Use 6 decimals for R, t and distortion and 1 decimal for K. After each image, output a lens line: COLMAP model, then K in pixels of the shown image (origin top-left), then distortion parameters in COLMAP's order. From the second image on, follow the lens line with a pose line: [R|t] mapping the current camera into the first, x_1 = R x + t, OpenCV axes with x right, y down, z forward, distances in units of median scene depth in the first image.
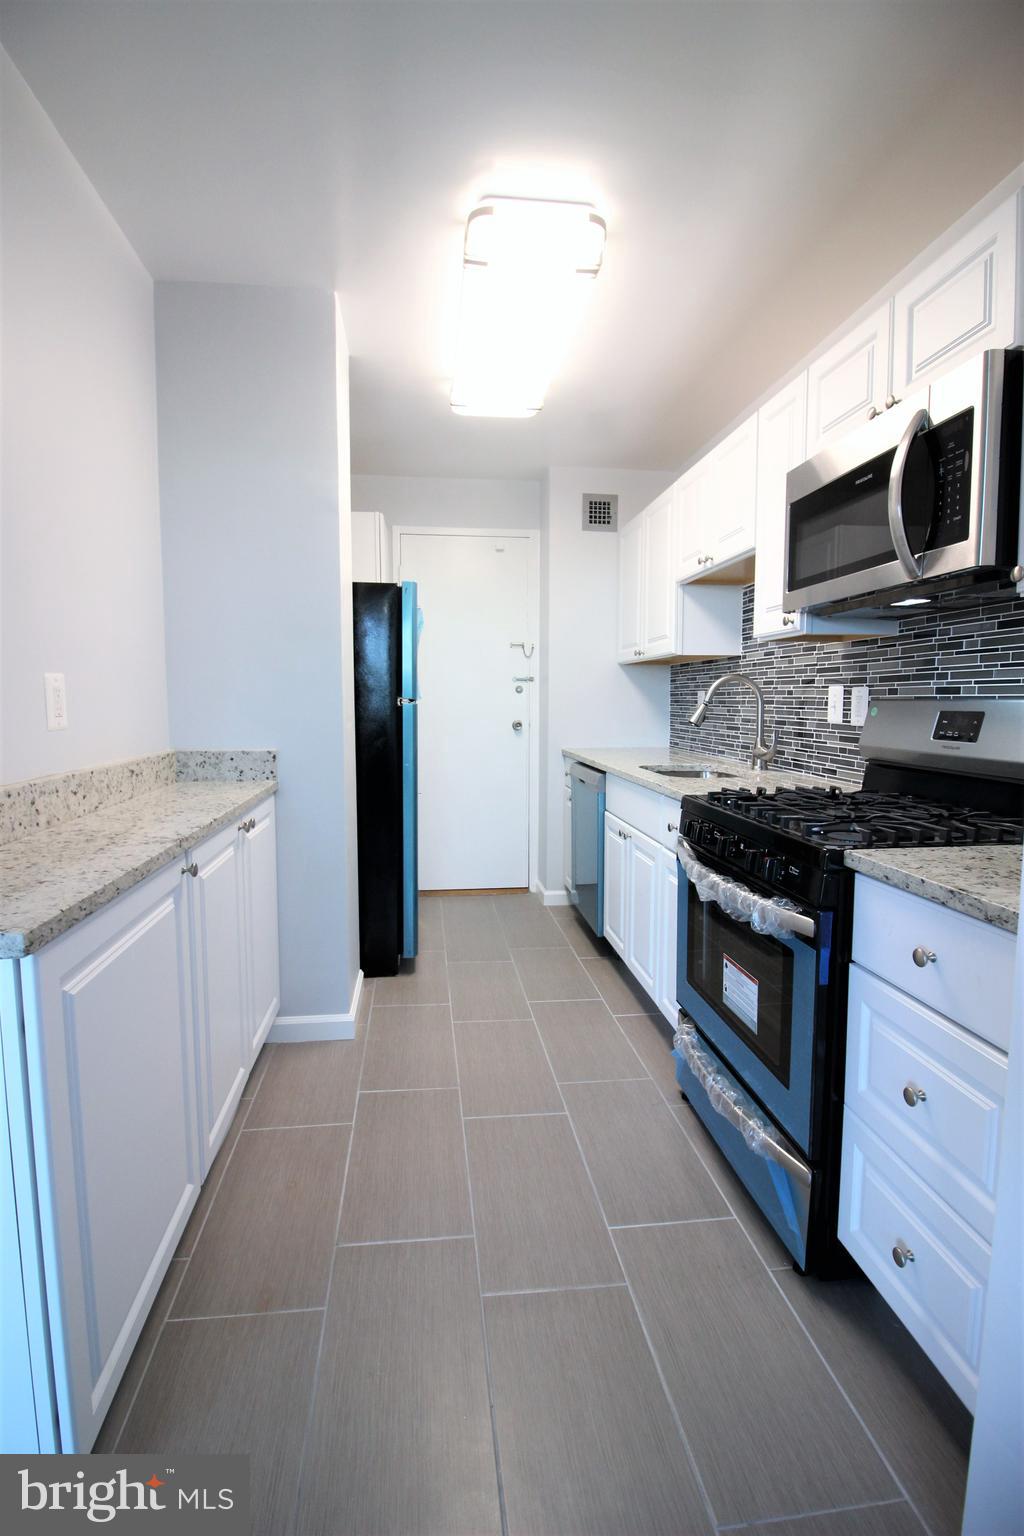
lens RADIAL K [[707.2, 0, 505.3], [0, 707.2, 762.3], [0, 0, 1]] dist [0.002009, -0.019059]
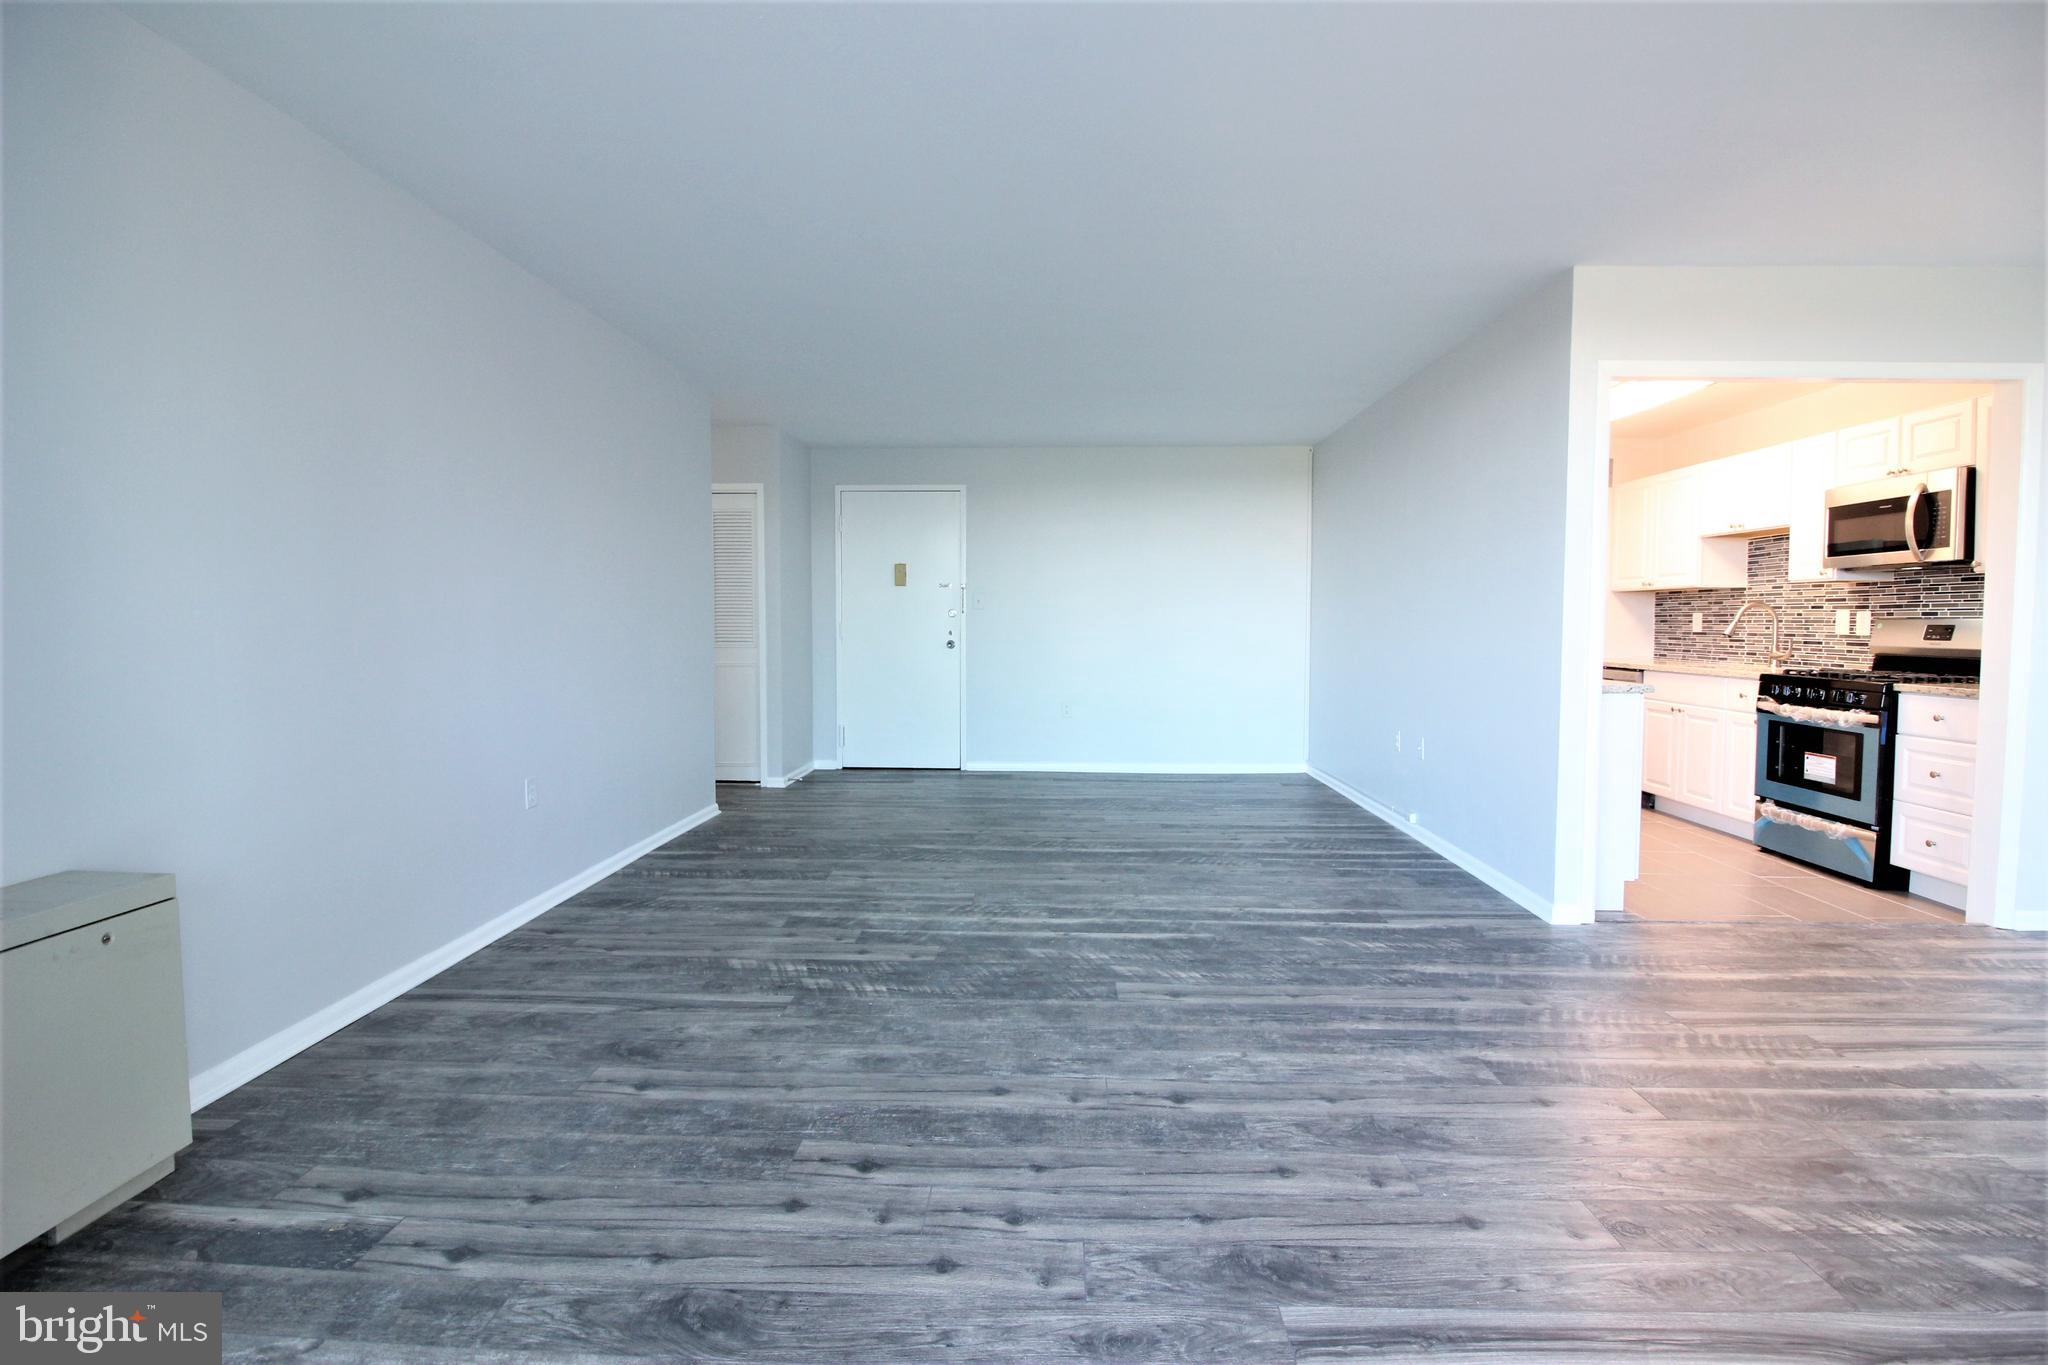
lens RADIAL K [[945.2, 0, 1025.1], [0, 945.2, 666.8], [0, 0, 1]] dist [0.003000, -0.014711]
pose [[0.987789, 0.011268, -0.155392, -1.182360], [-0.017736, 0.999030, -0.040298, 0.157296], [0.154787, 0.042562, 0.987031, -1.575401]]
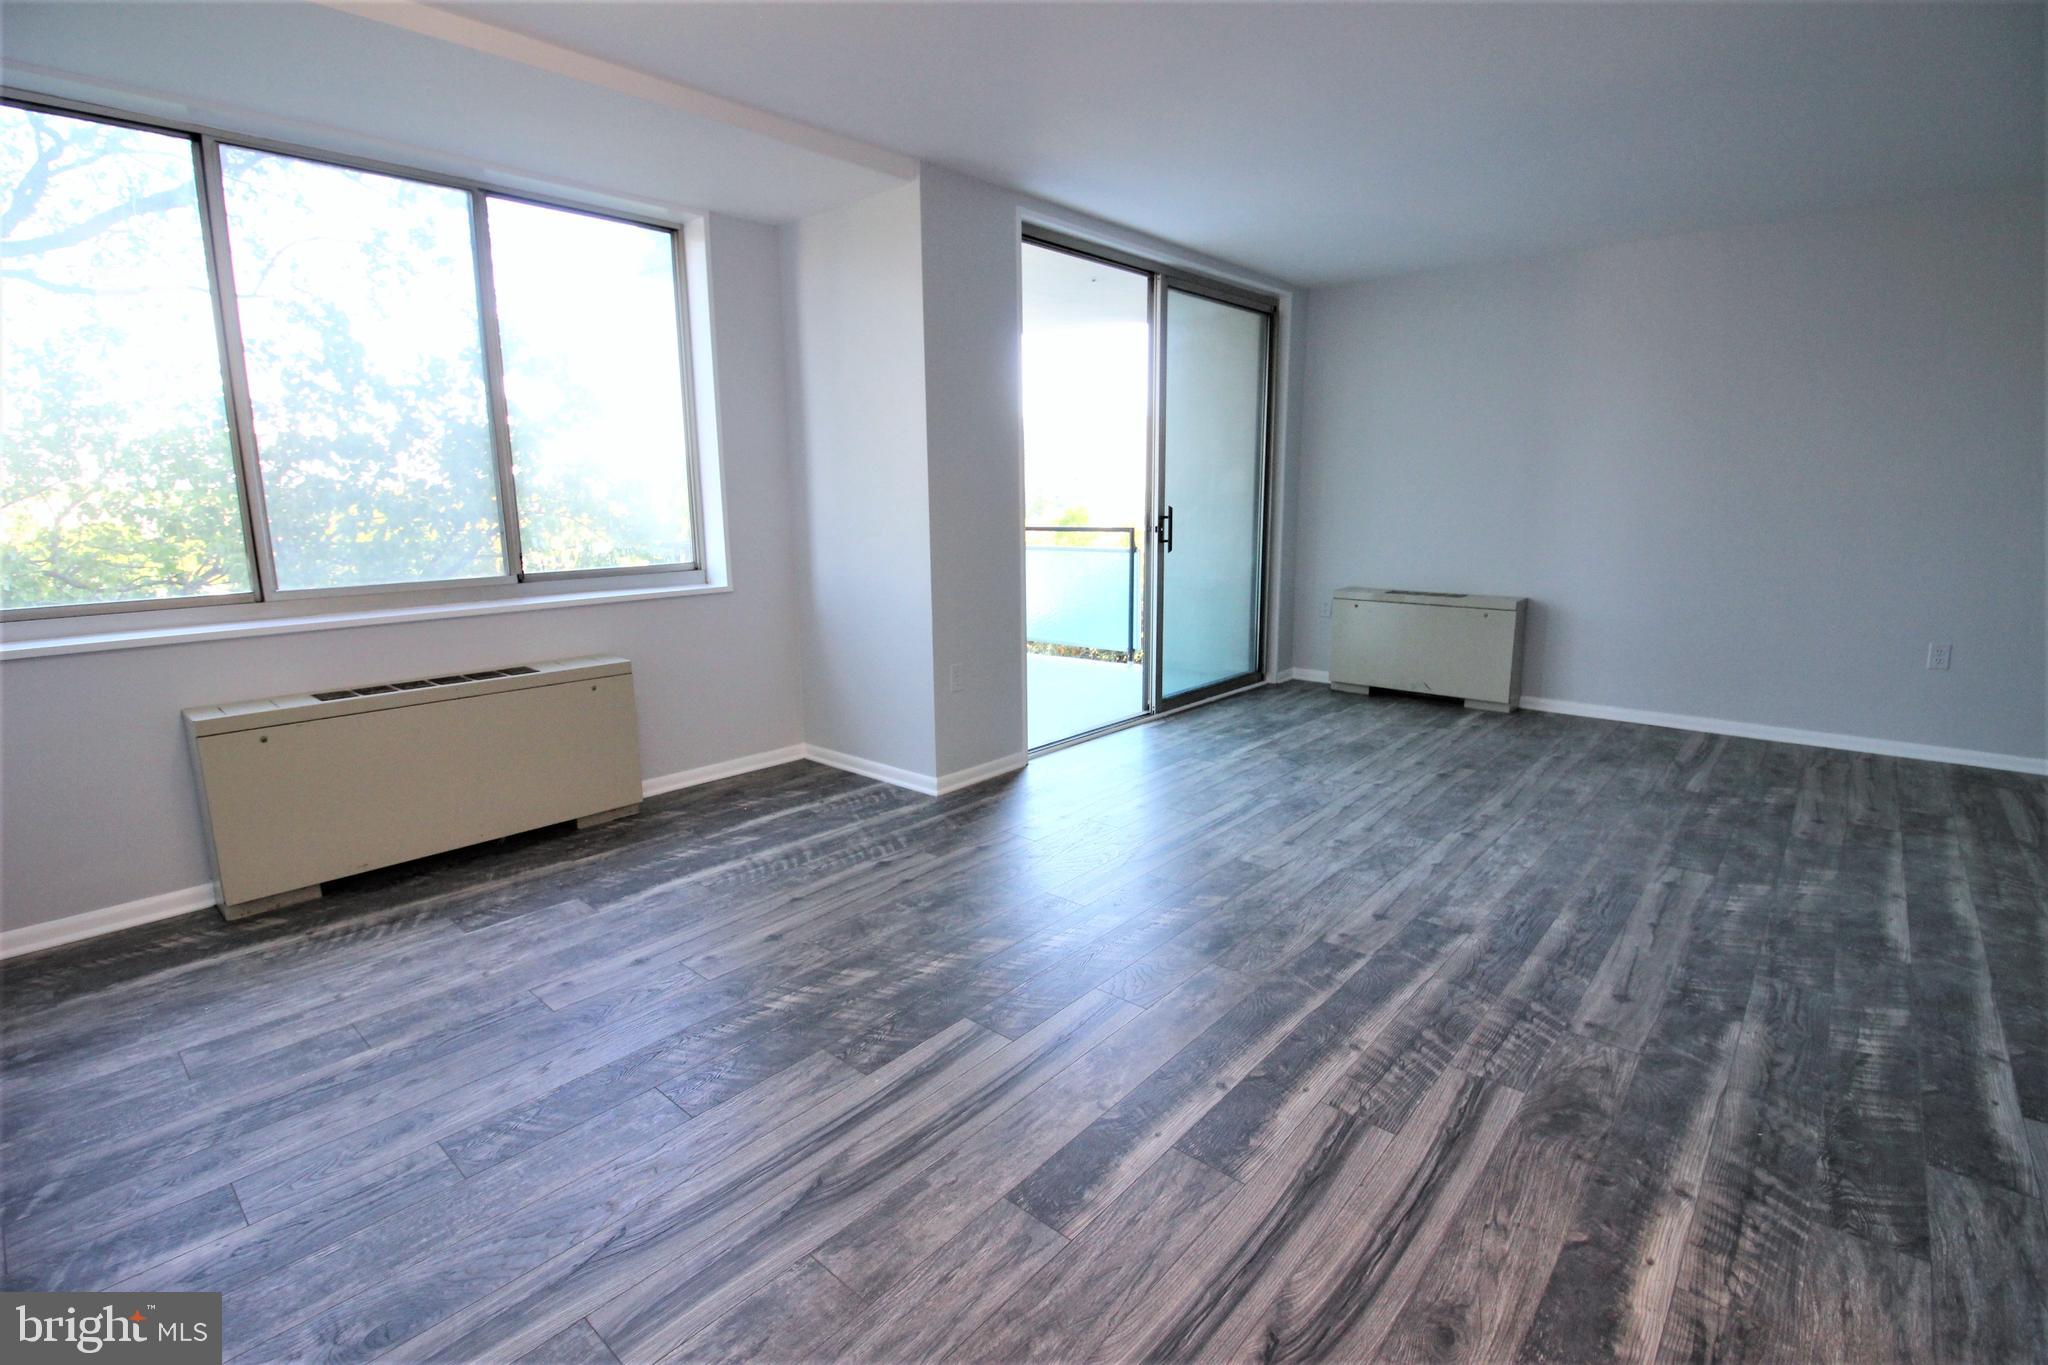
lens RADIAL K [[946.0, 0, 1025.6], [0, 946.0, 664.0], [0, 0, 1]] dist [0.001368, -0.014657]
pose [[-0.747695, 0.126305, -0.651919, 0.451672], [-0.048950, 0.968590, 0.243799, -0.044583], [0.662235, 0.214199, -0.718027, 0.168862]]
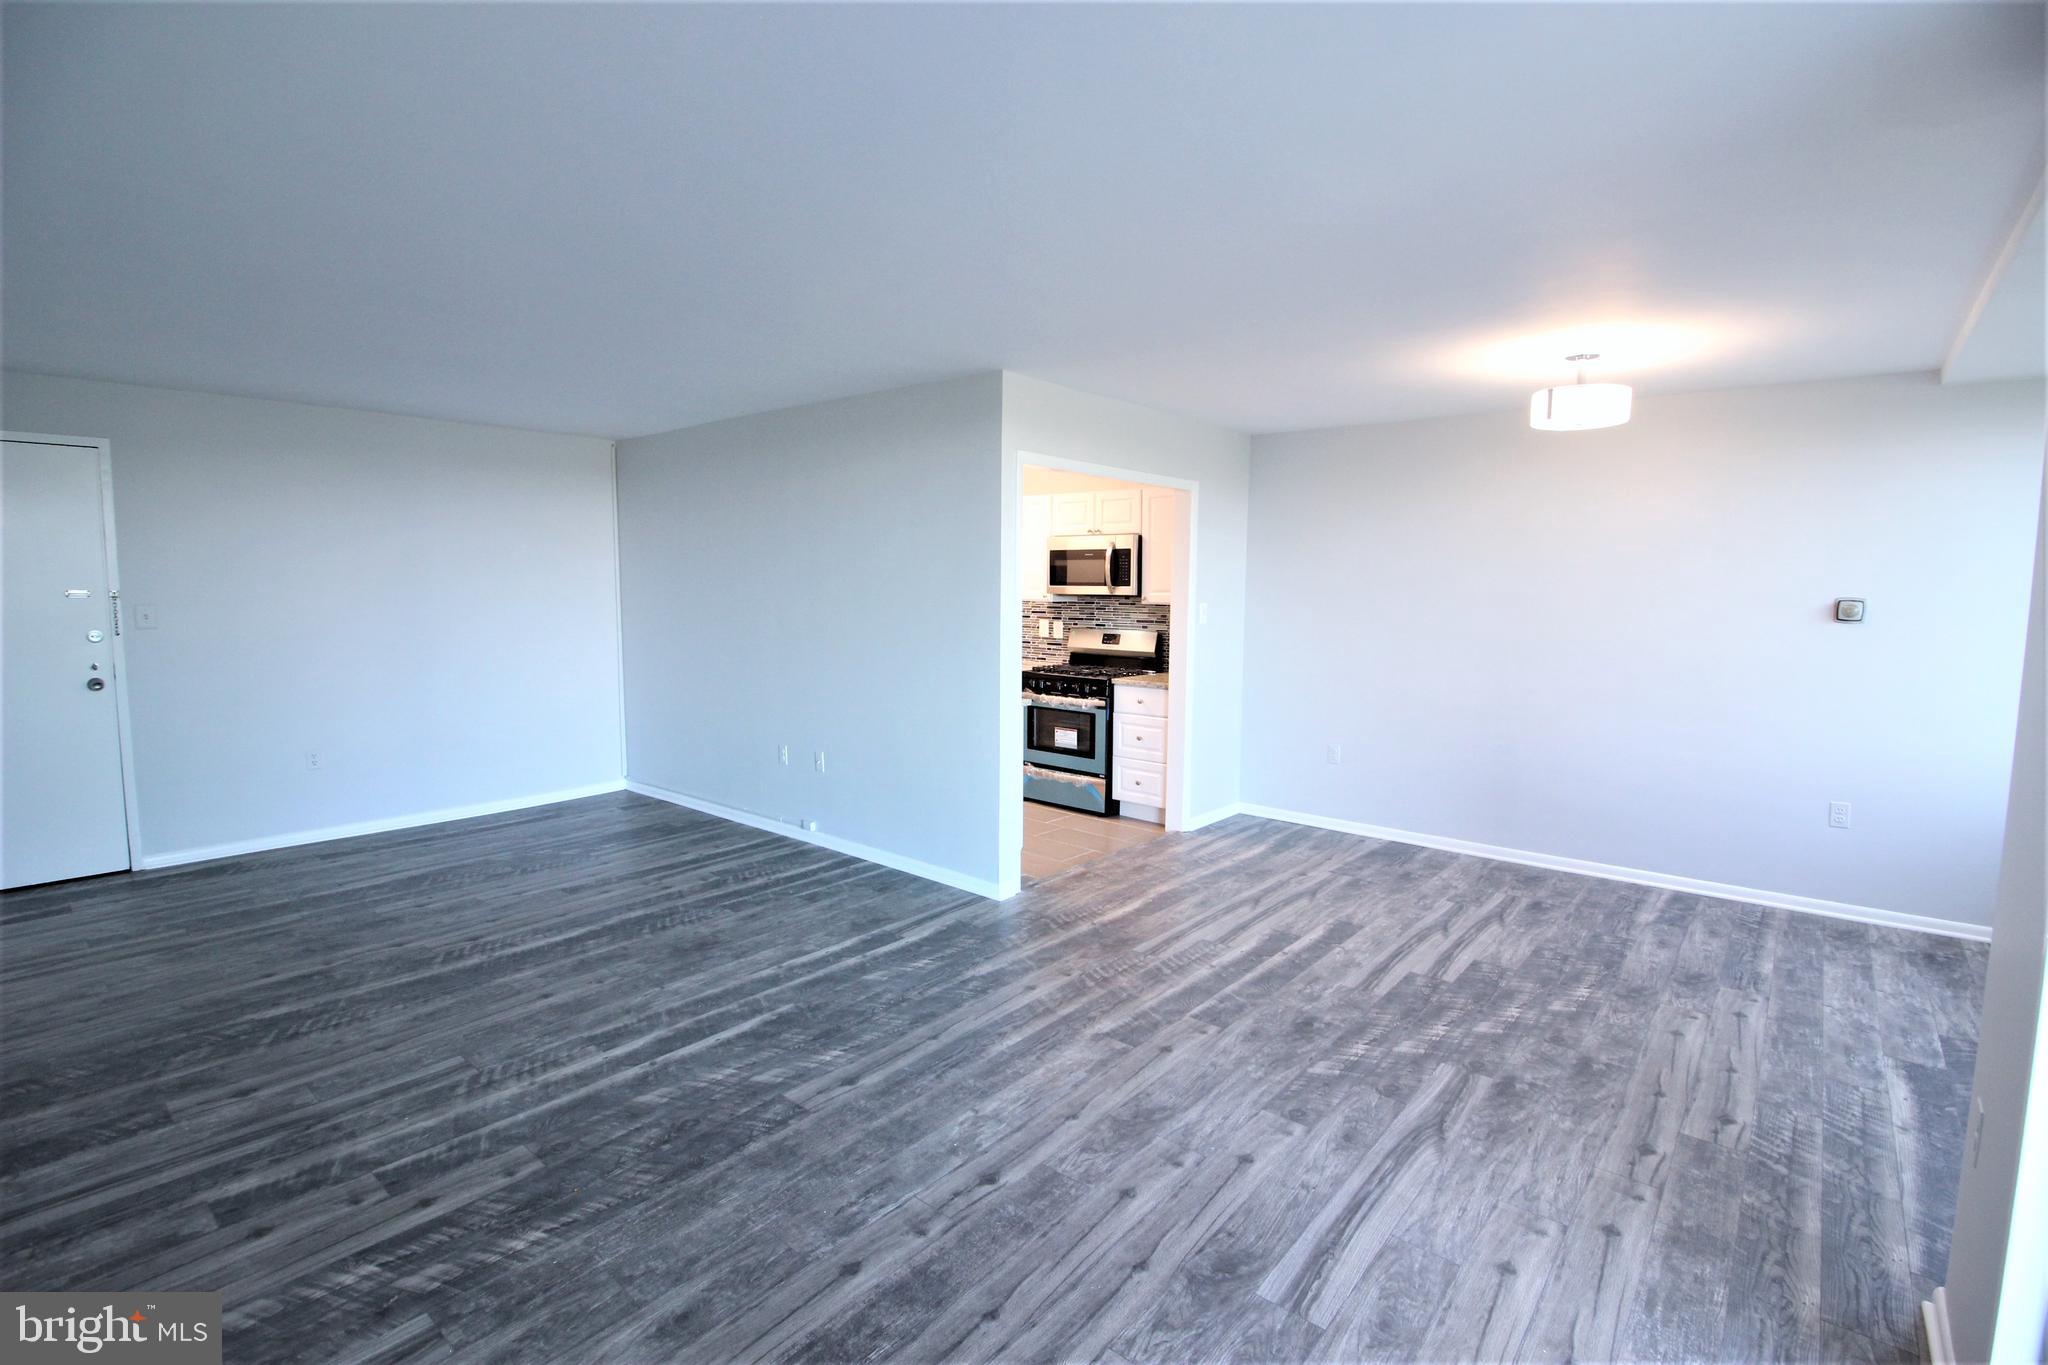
lens RADIAL K [[945.2, 0, 1025.1], [0, 945.2, 666.8], [0, 0, 1]] dist [0.003000, -0.014711]
pose [[0.731097, -0.053912, 0.680141, -1.890514], [0.052500, 0.998363, 0.022703, -0.037951], [-0.680251, 0.019110, 0.732730, -1.331098]]
